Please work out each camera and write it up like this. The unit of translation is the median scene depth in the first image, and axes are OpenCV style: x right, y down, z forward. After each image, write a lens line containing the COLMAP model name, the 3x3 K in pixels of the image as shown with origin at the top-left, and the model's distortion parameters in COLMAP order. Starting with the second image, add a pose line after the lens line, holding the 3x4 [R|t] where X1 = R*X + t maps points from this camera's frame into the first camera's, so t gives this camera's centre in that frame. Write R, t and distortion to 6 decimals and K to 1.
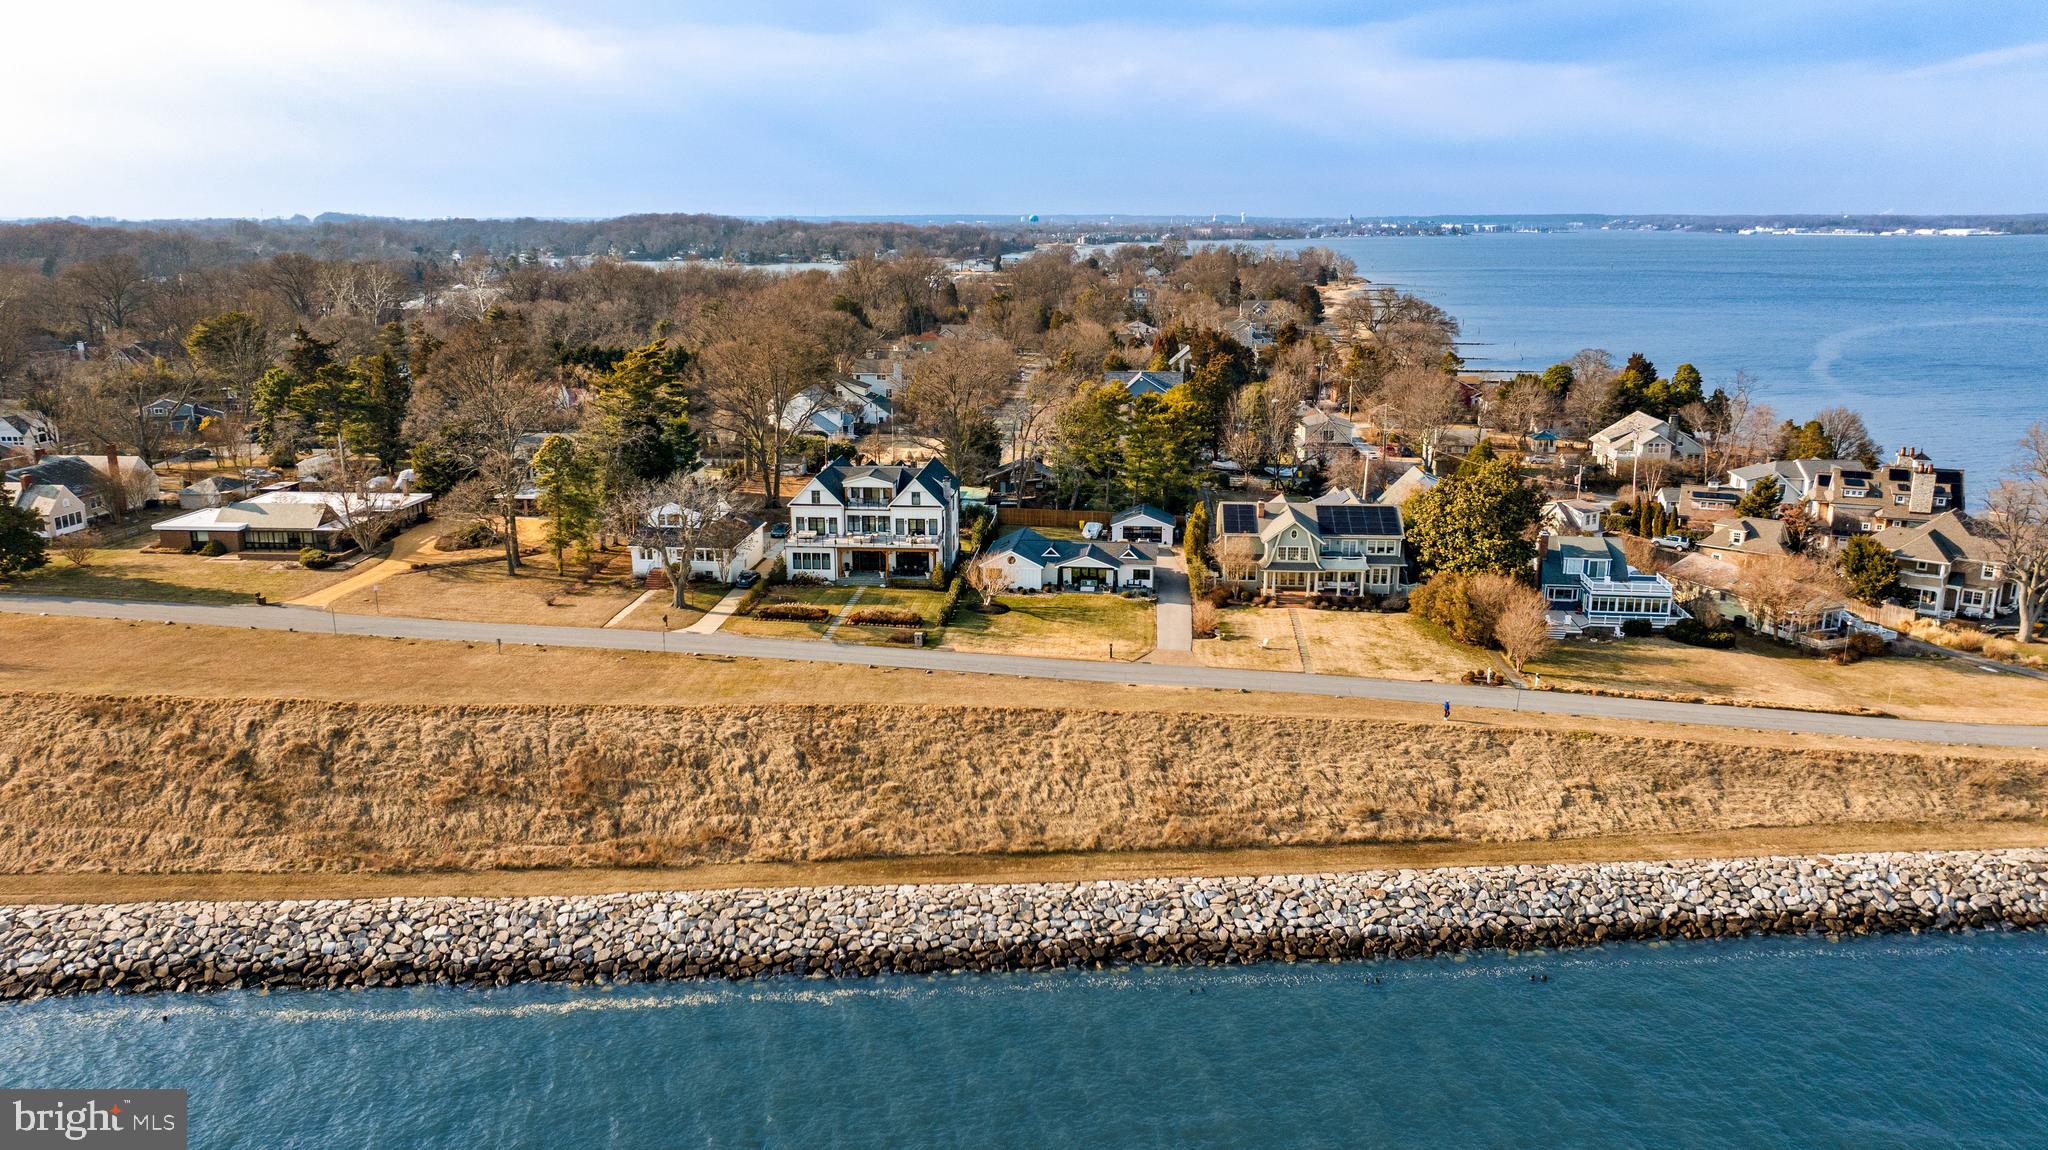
lens RADIAL K [[1438.9, 0, 1025.8], [0, 1438.9, 563.9], [0, 0, 1]] dist [-0.021798, 0.006597]
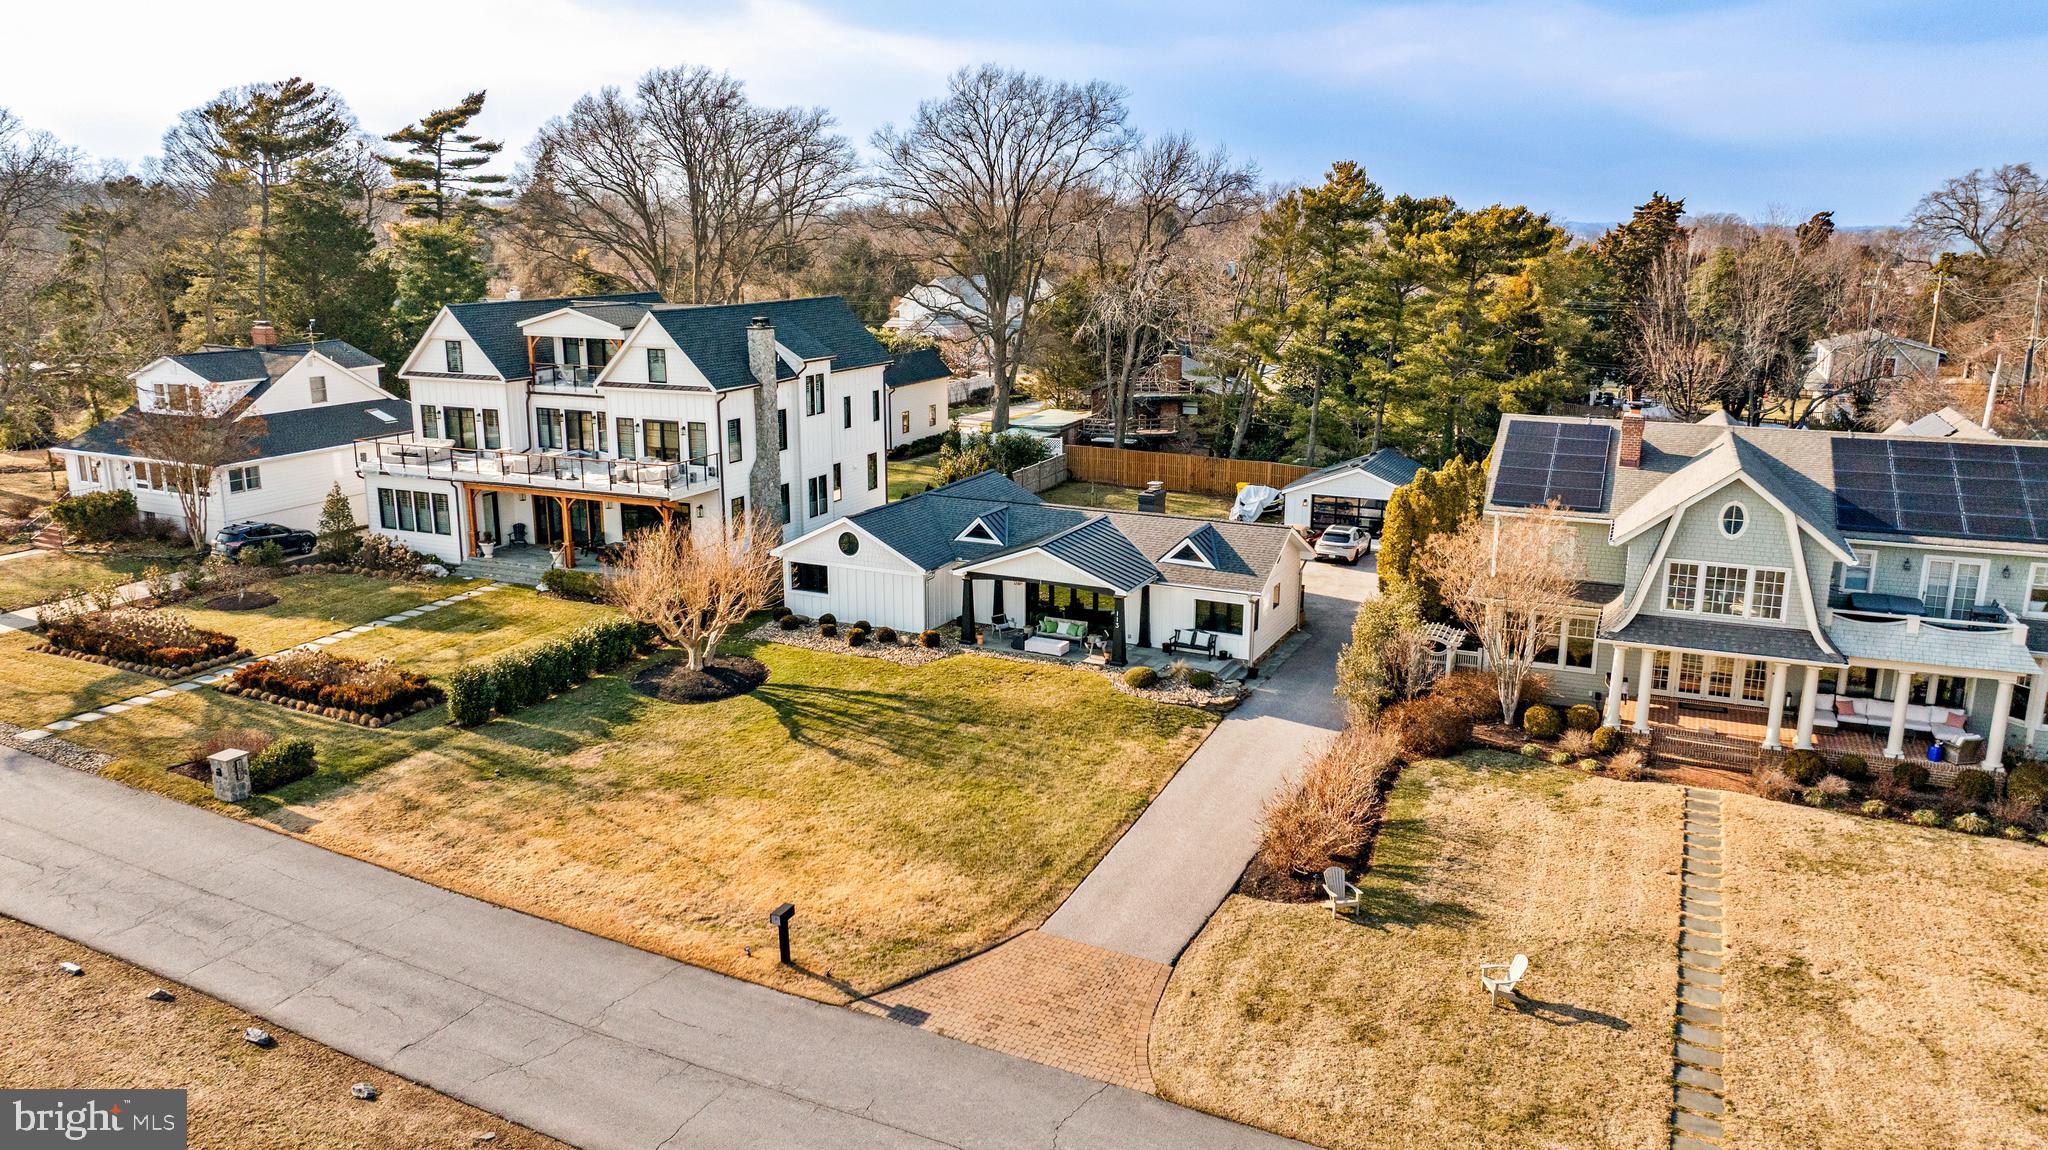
lens RADIAL K [[1438.9, 0, 1025.8], [0, 1438.9, 563.9], [0, 0, 1]] dist [-0.021798, 0.006597]
pose [[0.945359, 0.076636, -0.316897, 0.197399], [-0.078295, 0.996902, 0.007518, -0.005081], [0.316491, 0.017705, 0.948430, 0.942685]]
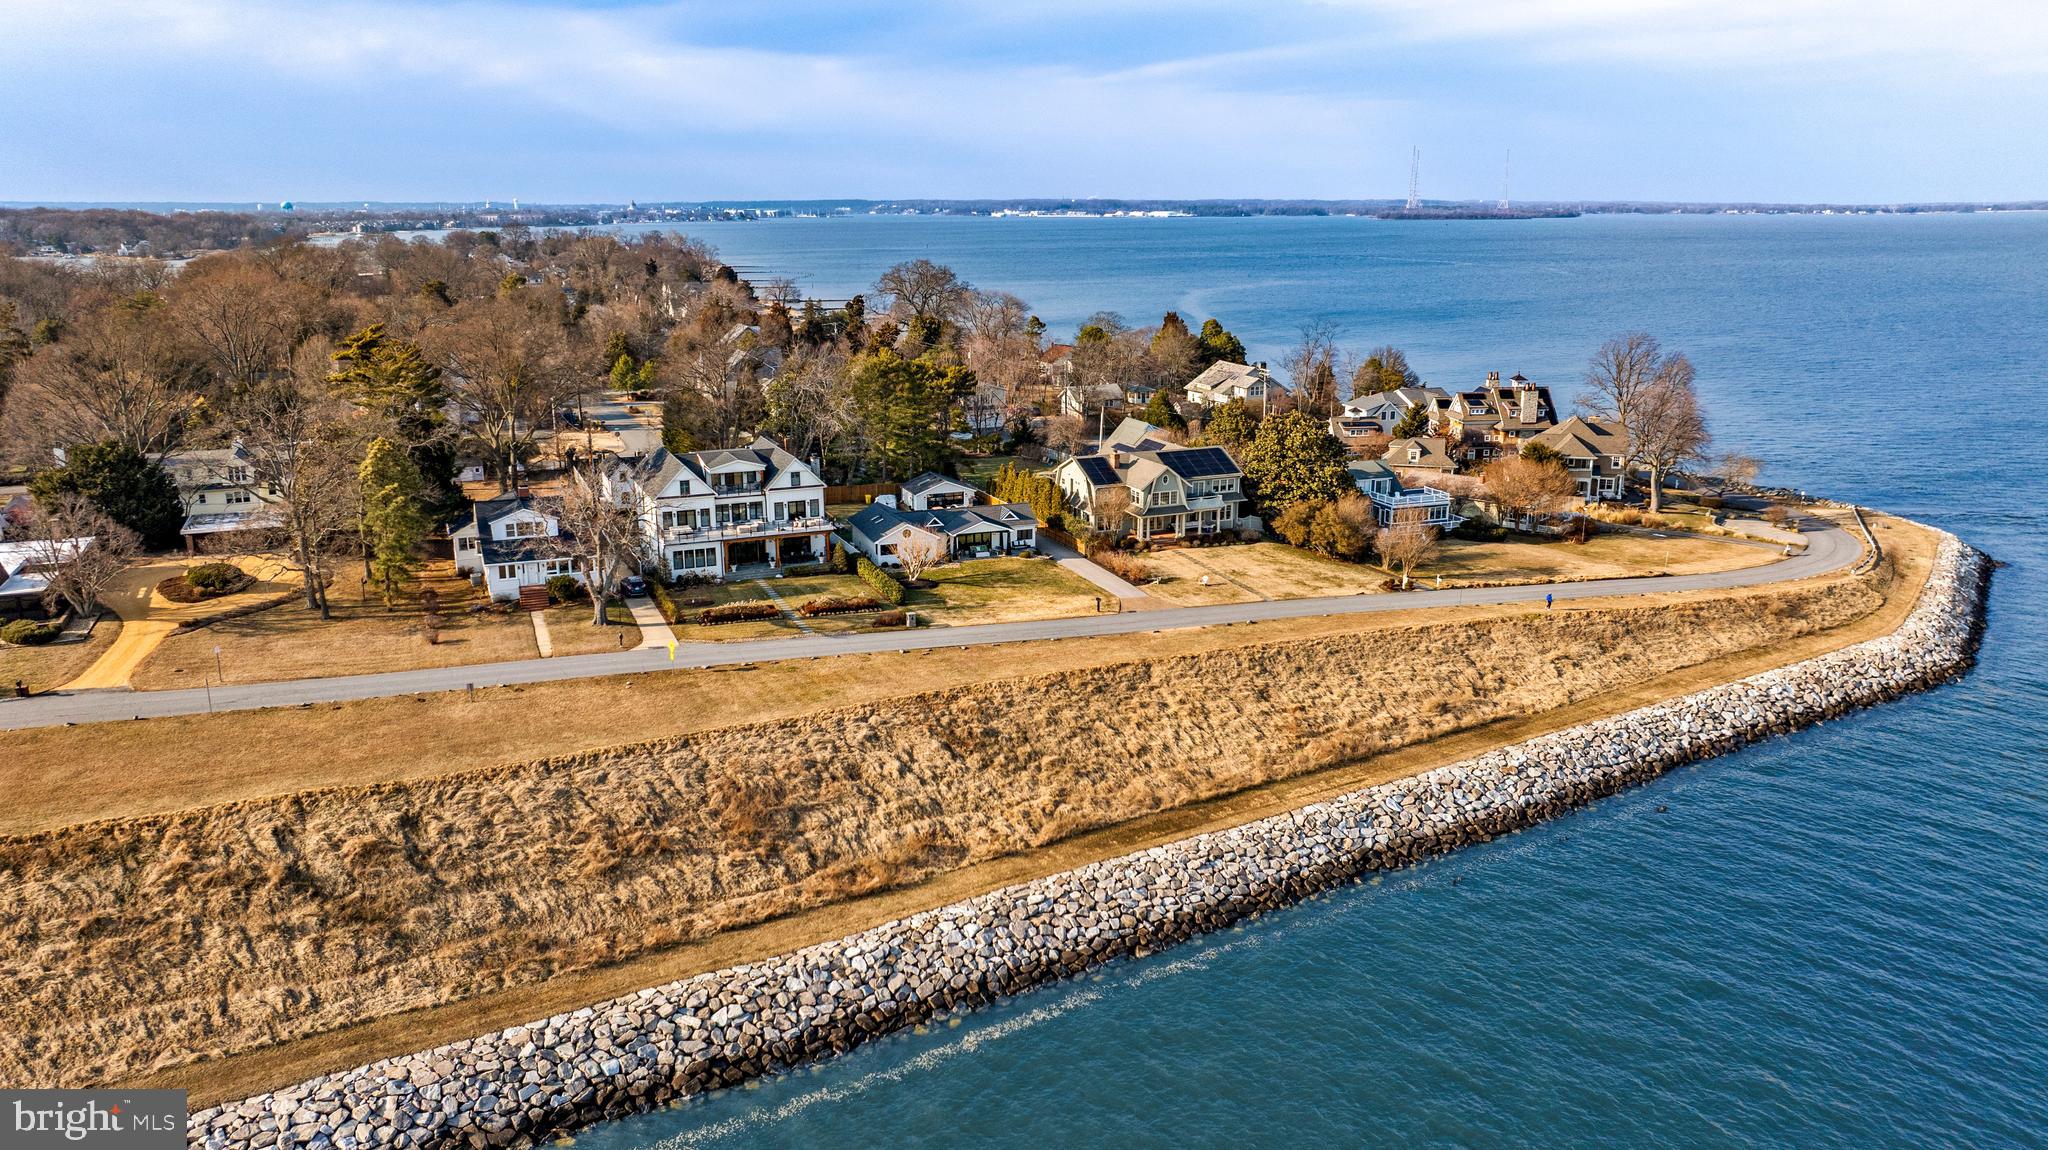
lens RADIAL K [[1438.9, 0, 1025.8], [0, 1438.9, 563.9], [0, 0, 1]] dist [-0.021798, 0.006597]
pose [[0.883676, -0.114140, 0.453970, -0.522554], [0.110208, 0.993285, 0.035212, -0.010431], [-0.454940, 0.018915, 0.890321, 0.152869]]
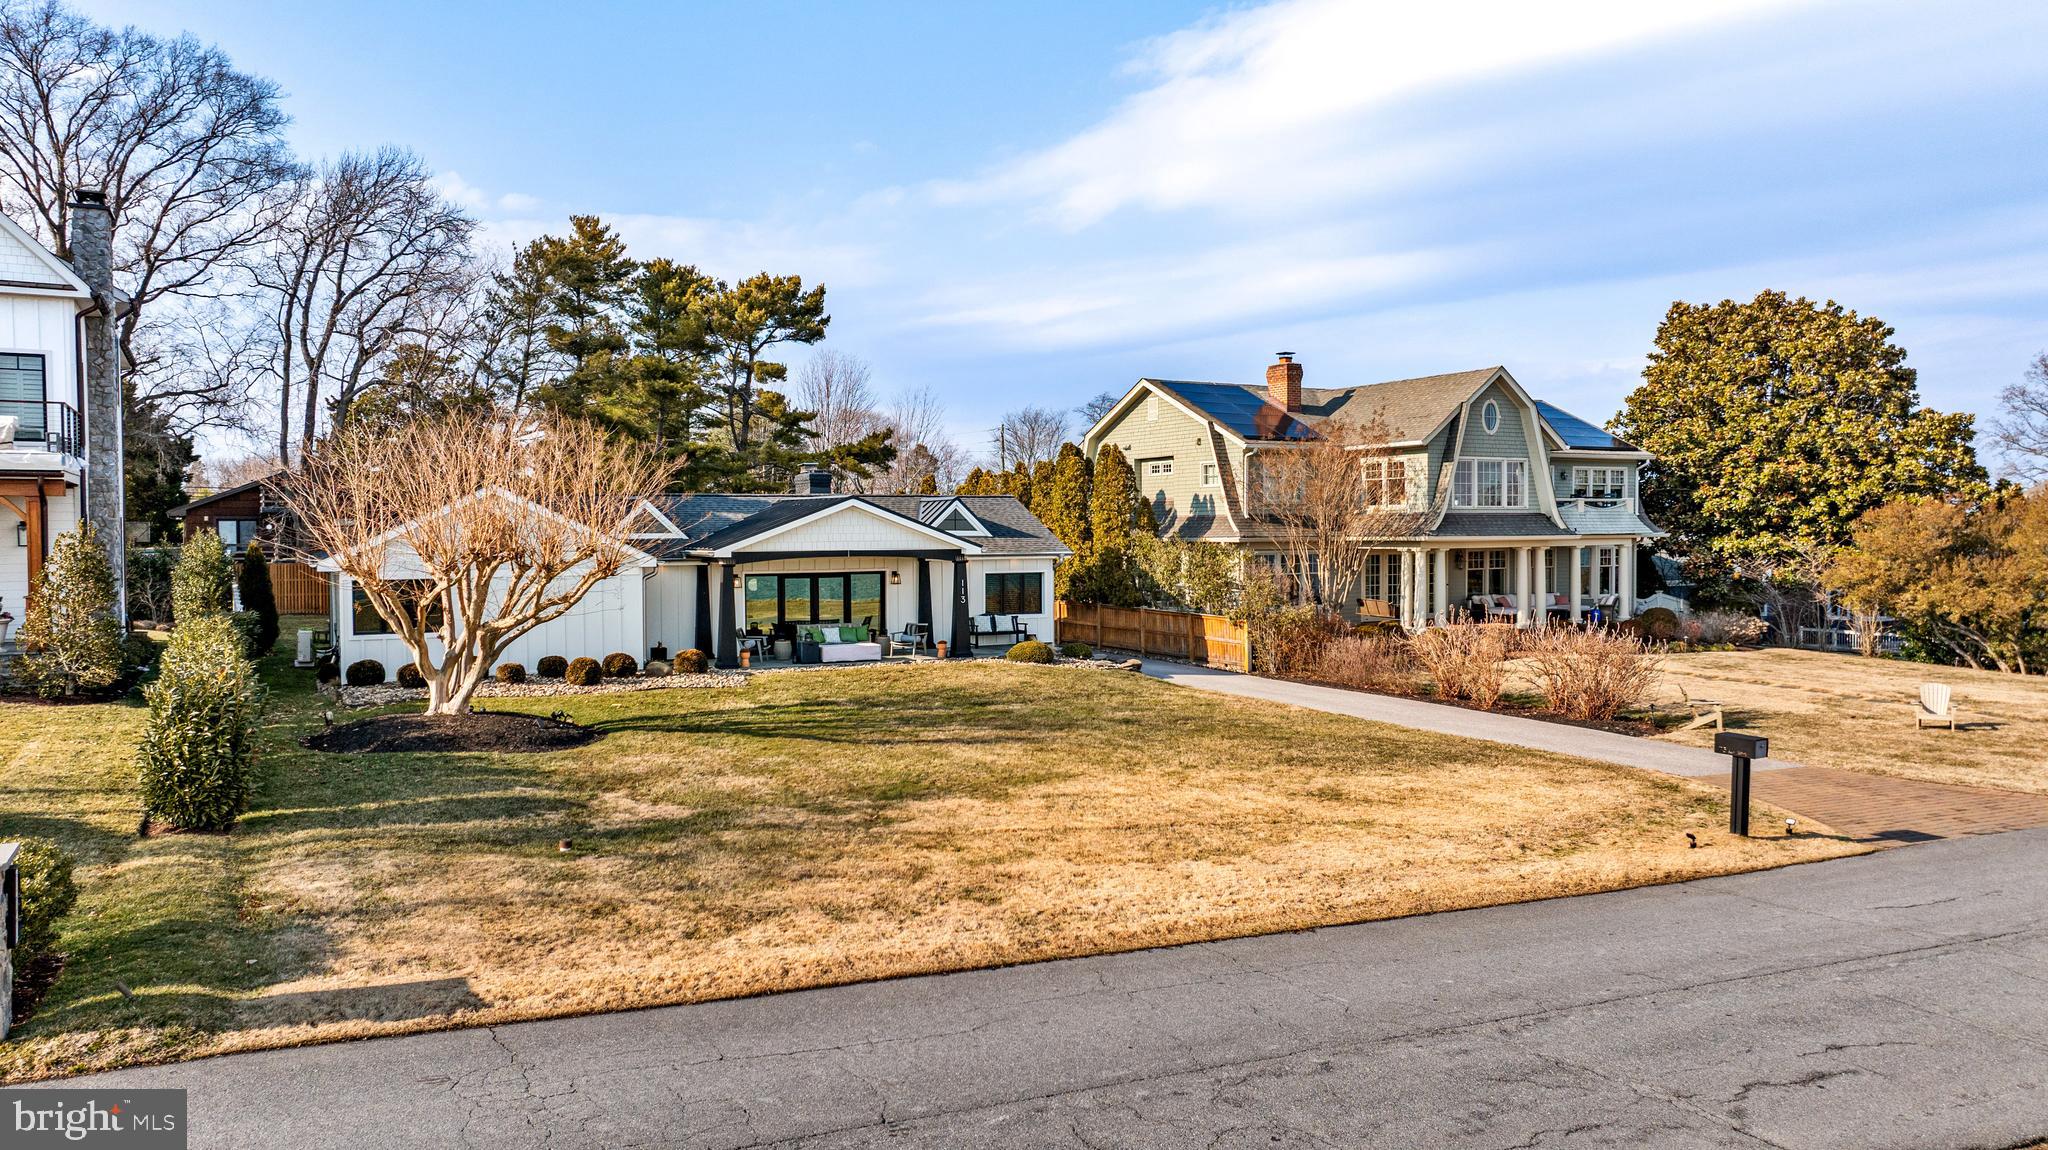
lens RADIAL K [[1438.9, 0, 1025.8], [0, 1438.9, 563.9], [0, 0, 1]] dist [-0.021798, 0.006597]
pose [[0.830641, -0.016387, 0.556567, -0.083751], [0.134563, 0.975846, -0.172095, 0.064973], [-0.540304, 0.217842, 0.812783, 1.100367]]
